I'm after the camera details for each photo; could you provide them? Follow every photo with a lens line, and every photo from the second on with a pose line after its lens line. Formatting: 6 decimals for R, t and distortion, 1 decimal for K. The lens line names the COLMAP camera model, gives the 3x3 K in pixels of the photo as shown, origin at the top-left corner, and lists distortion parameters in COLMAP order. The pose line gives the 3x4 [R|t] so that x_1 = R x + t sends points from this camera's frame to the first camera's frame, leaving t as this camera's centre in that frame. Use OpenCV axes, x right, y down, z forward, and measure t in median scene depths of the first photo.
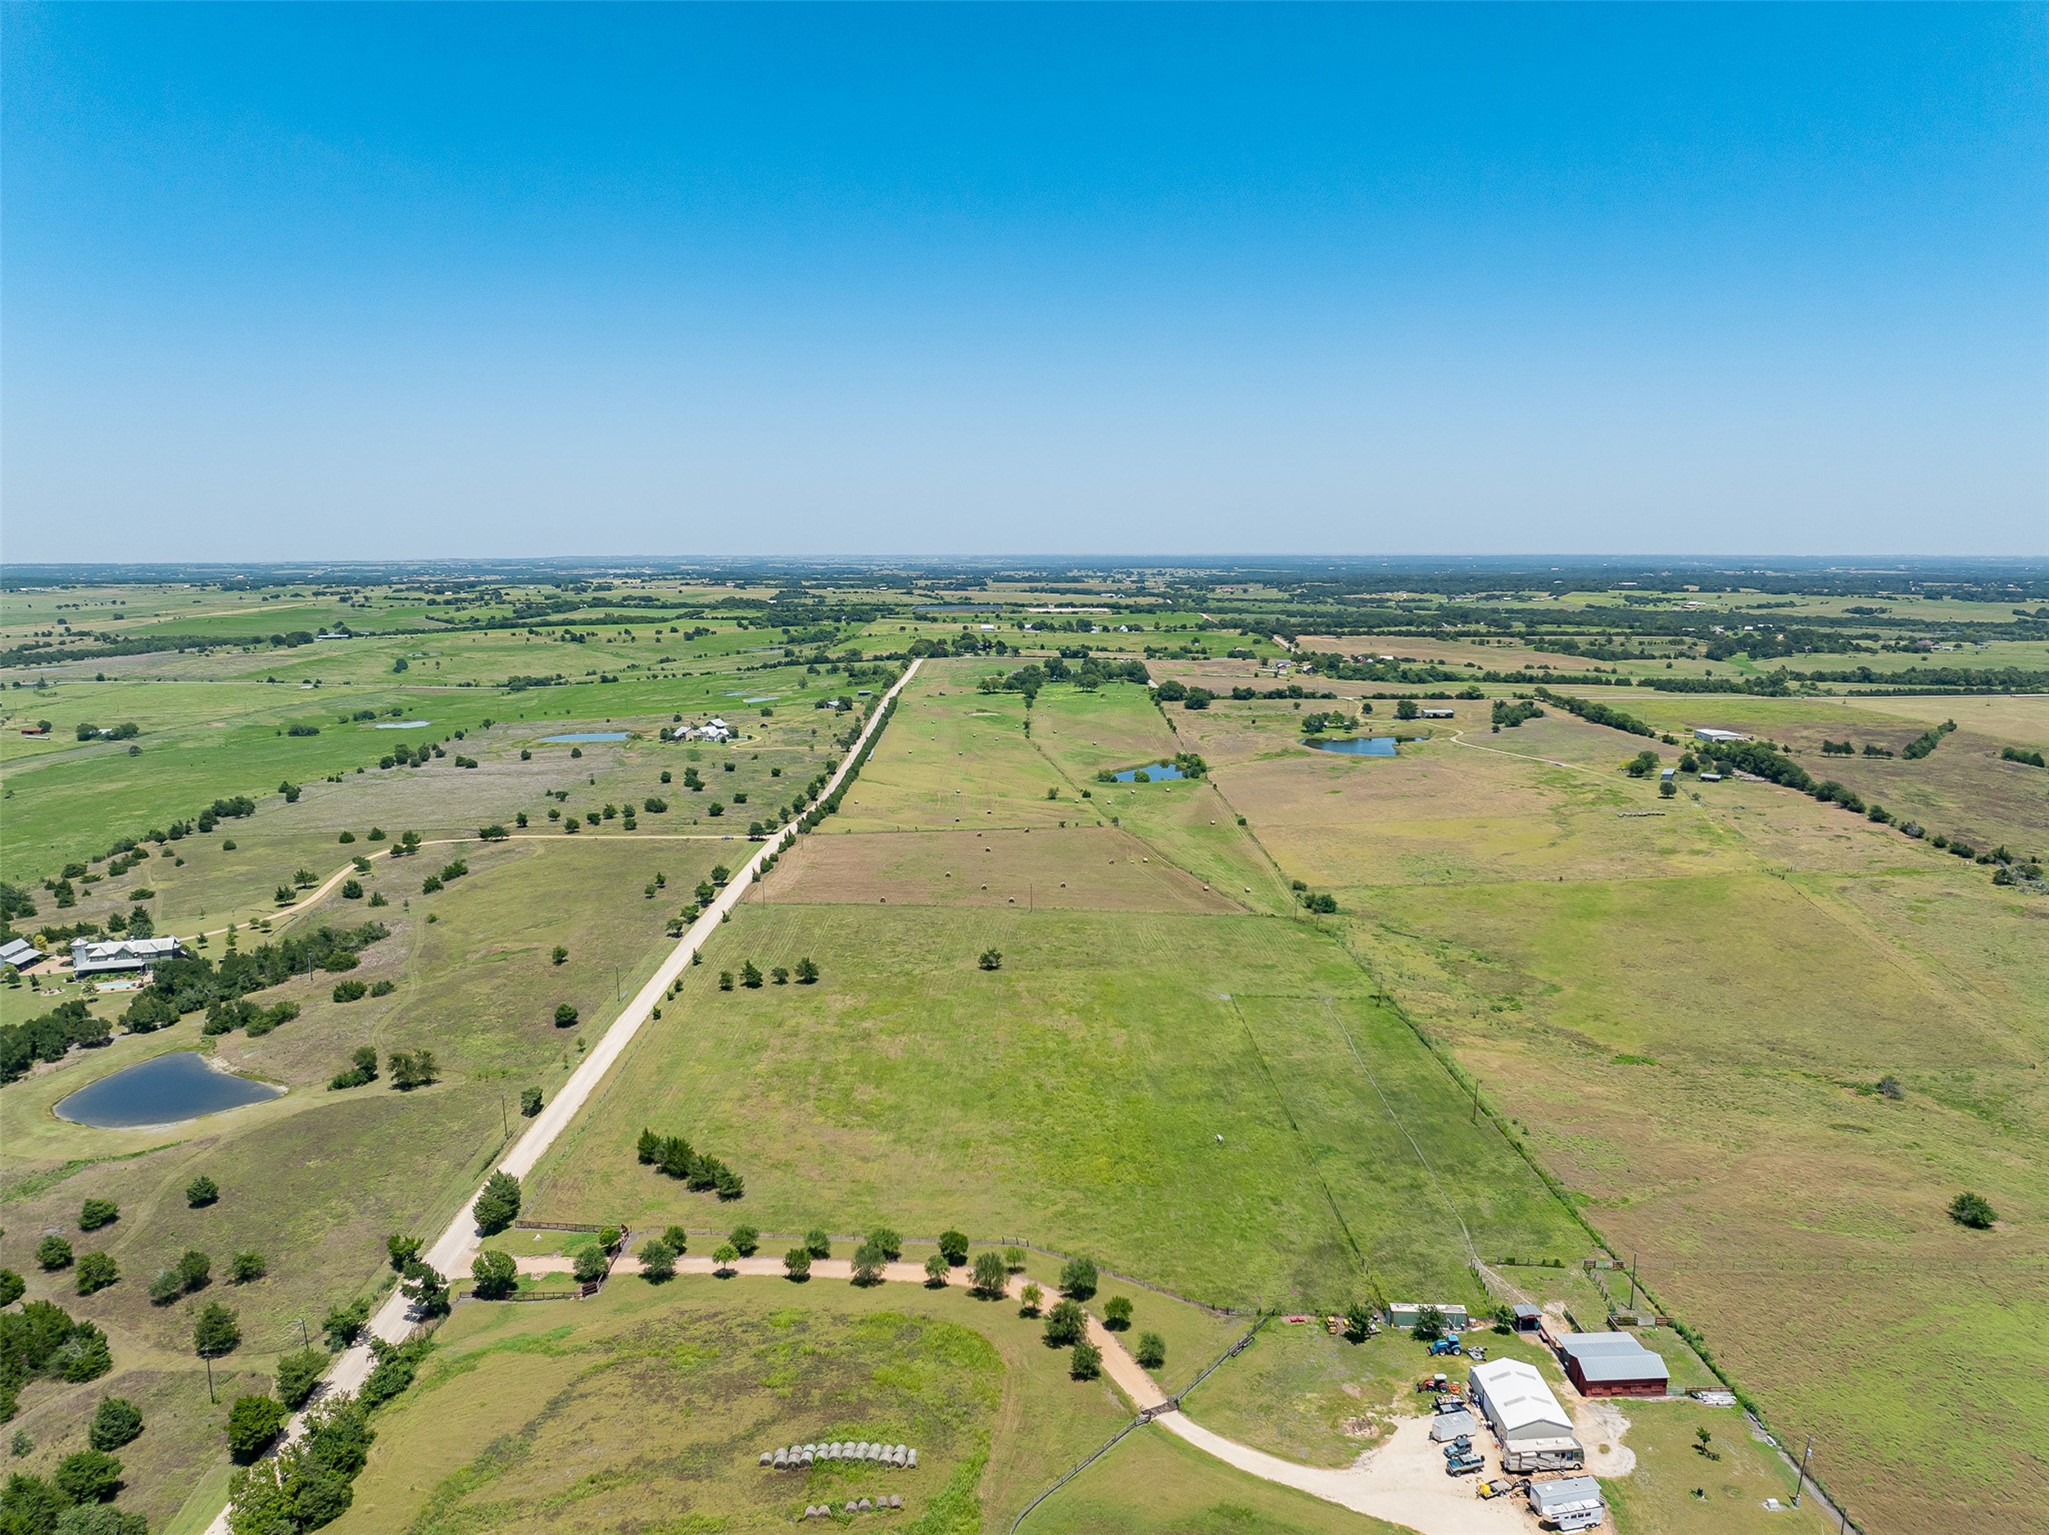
lens RADIAL K [[1442.7, 0, 1024.5], [0, 1442.7, 767.5], [0, 0, 1]] dist [-0.044407, 0.000708]
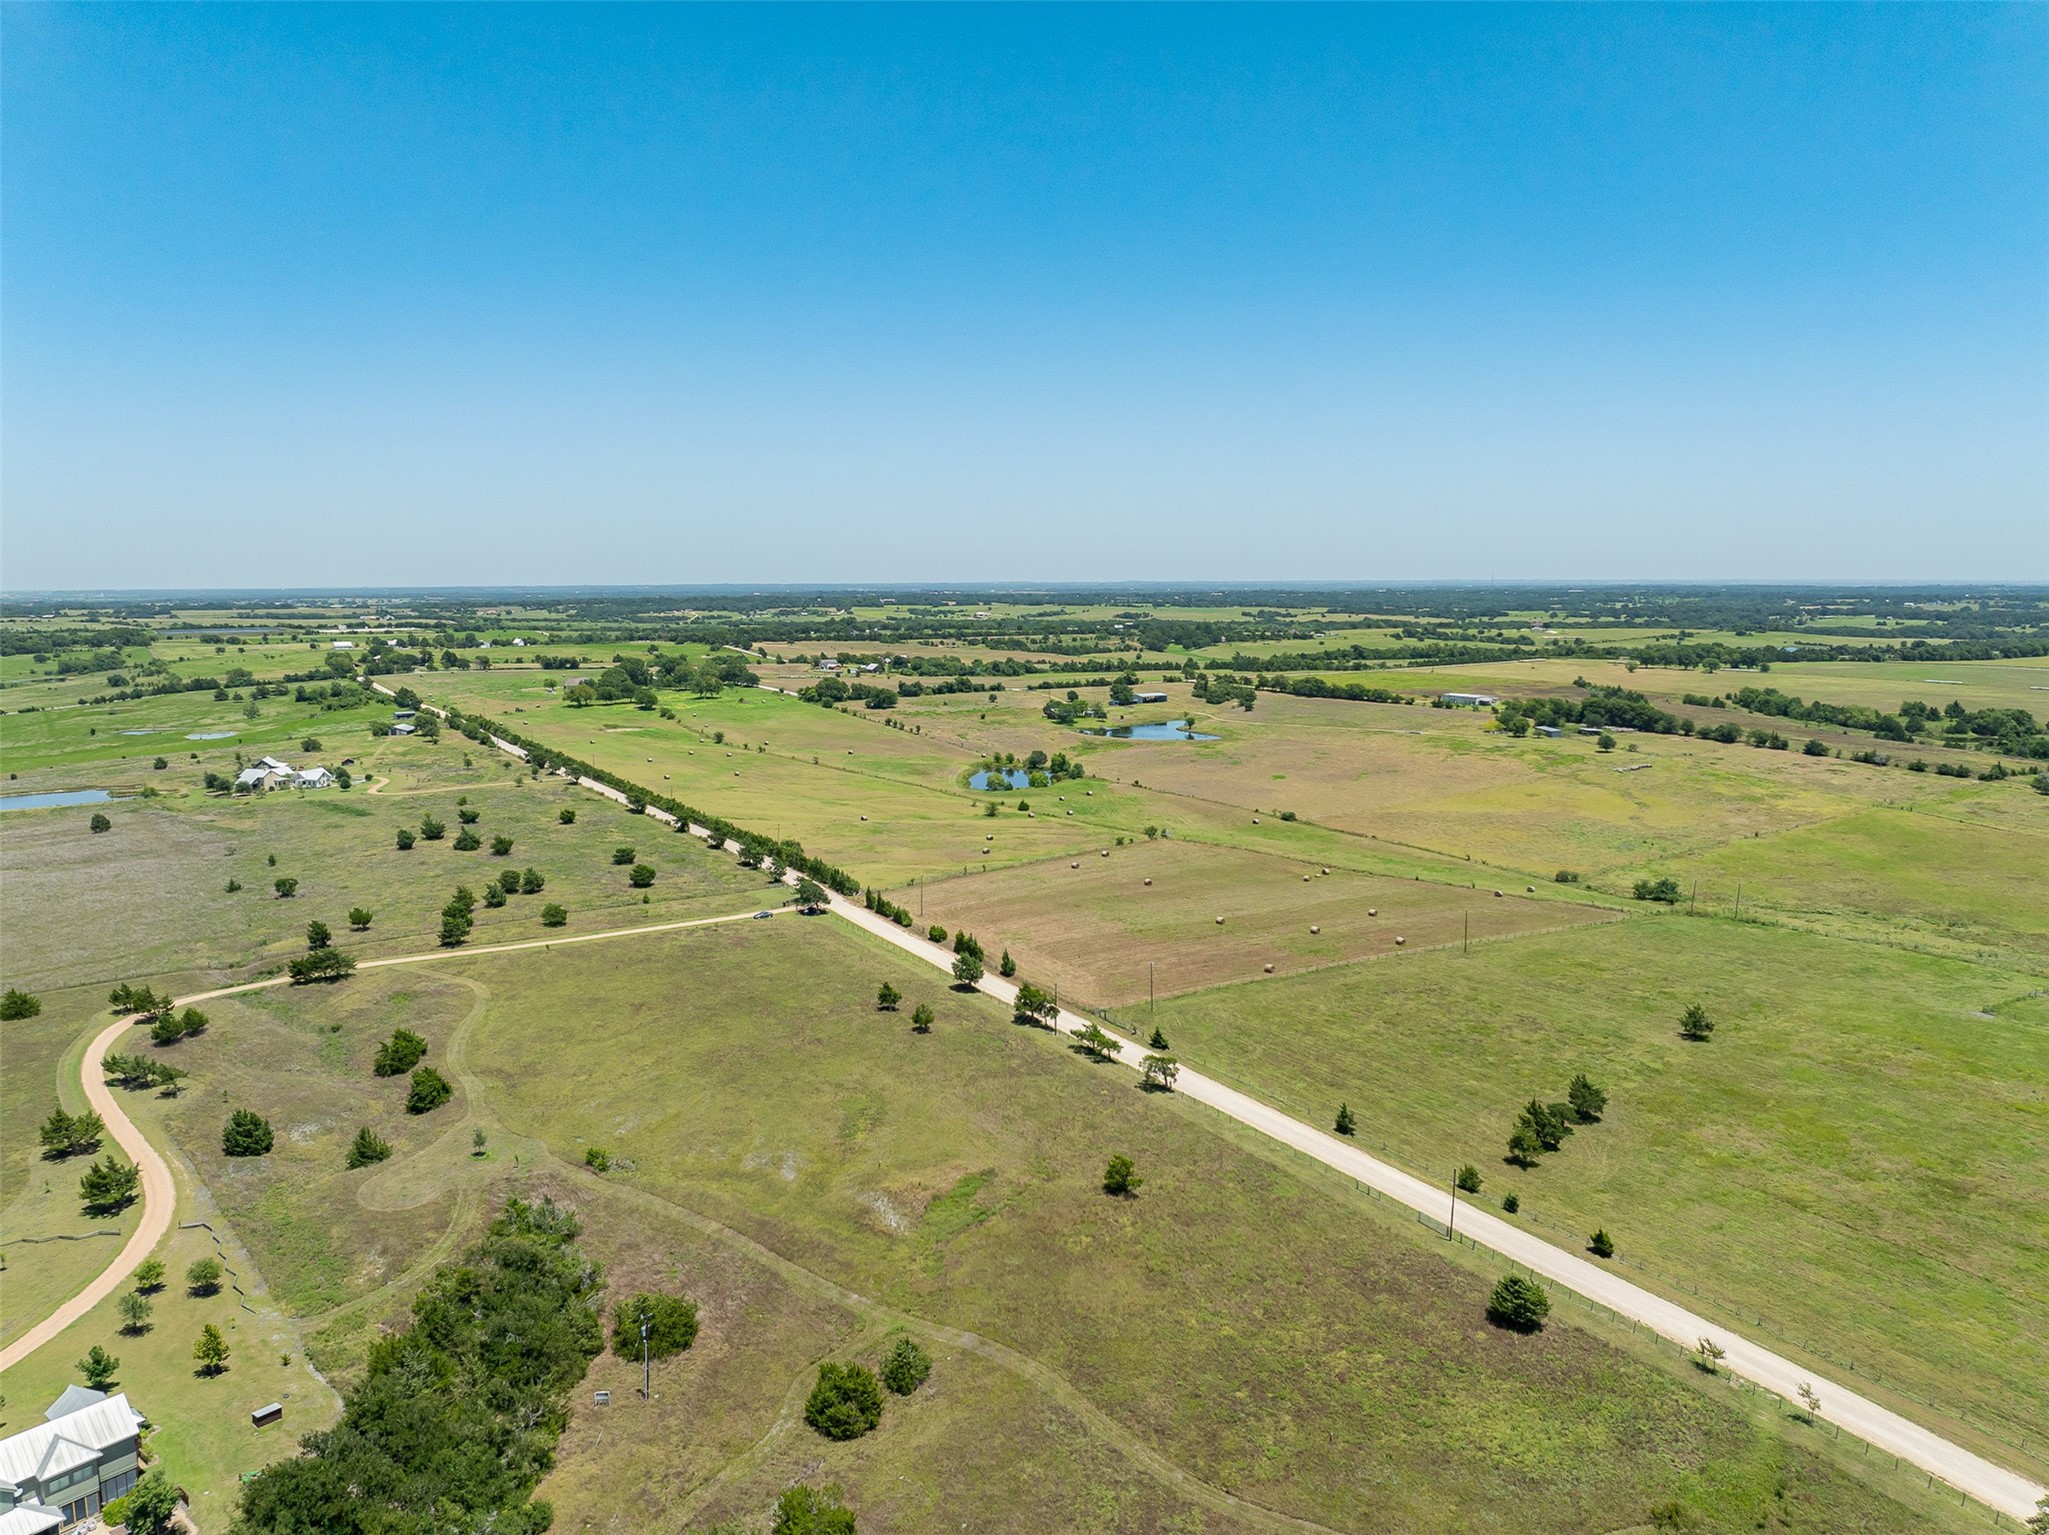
lens RADIAL K [[1442.7, 0, 1024.5], [0, 1442.7, 767.5], [0, 0, 1]] dist [-0.044407, 0.000708]
pose [[0.837202, -0.071935, 0.542142, -0.423341], [0.084411, 0.996429, 0.001860, -0.003357], [-0.540340, 0.044206, 0.840285, 0.442103]]
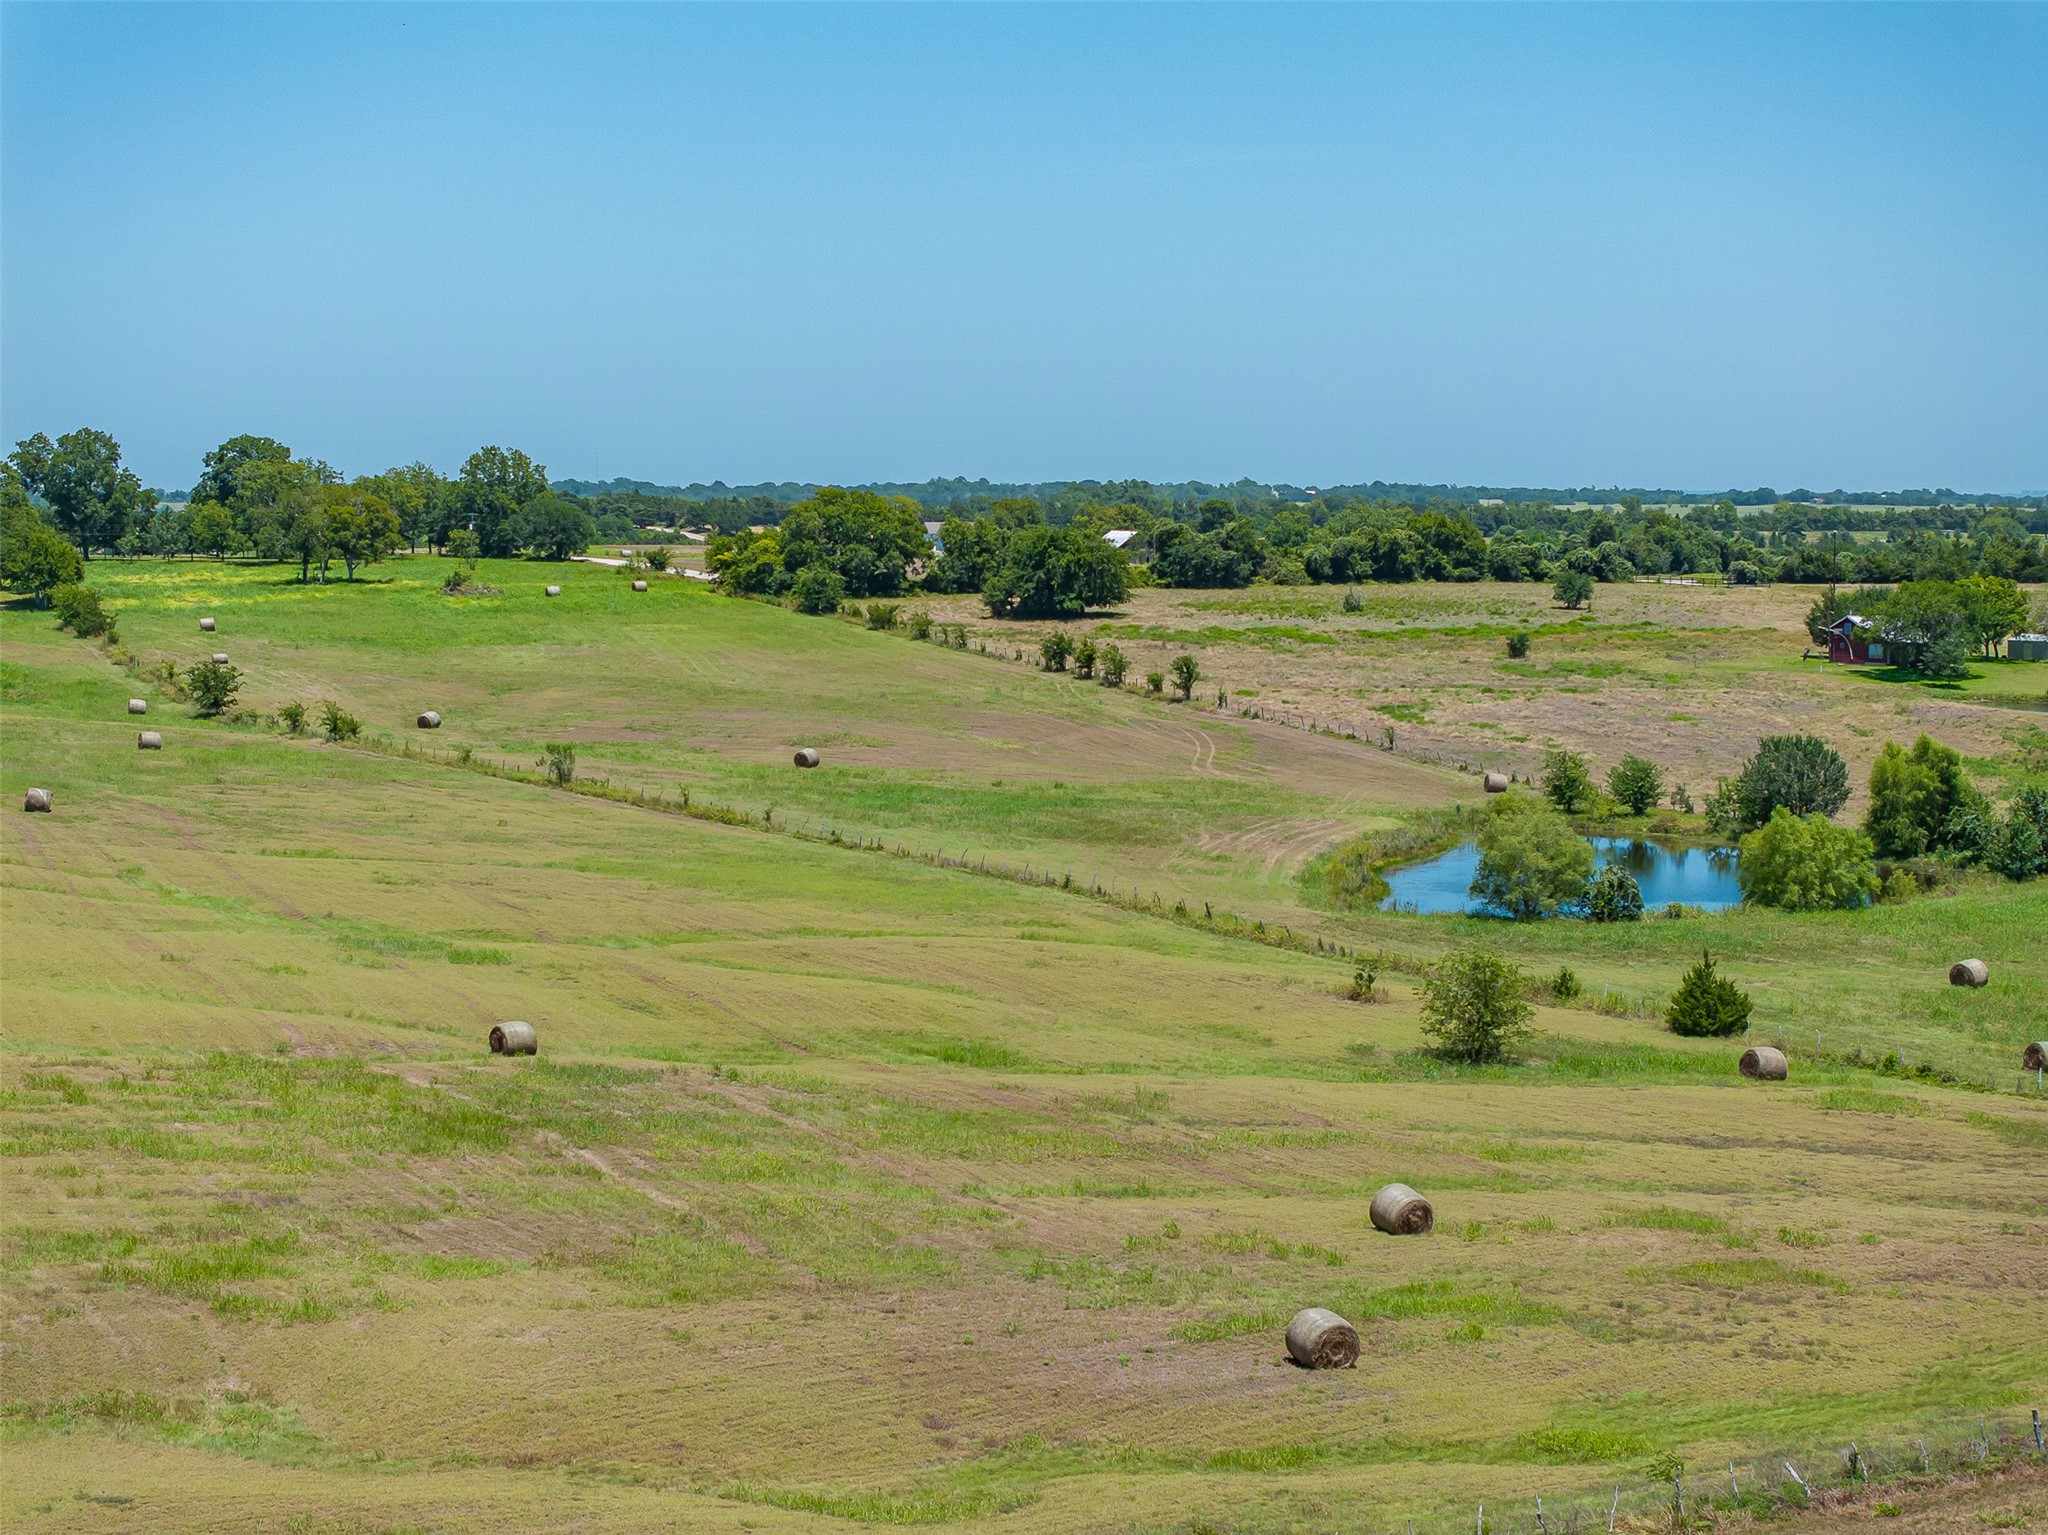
lens RADIAL K [[4087.1, 0, 1024.0], [0, 4087.1, 767.5], [0, 0, 1]] dist [-0.043298, 0.023253]
pose [[0.916811, -0.024348, 0.398577, -0.143621], [0.058106, 0.995650, -0.072834, 0.023593], [-0.395070, 0.089935, 0.914238, 0.880509]]
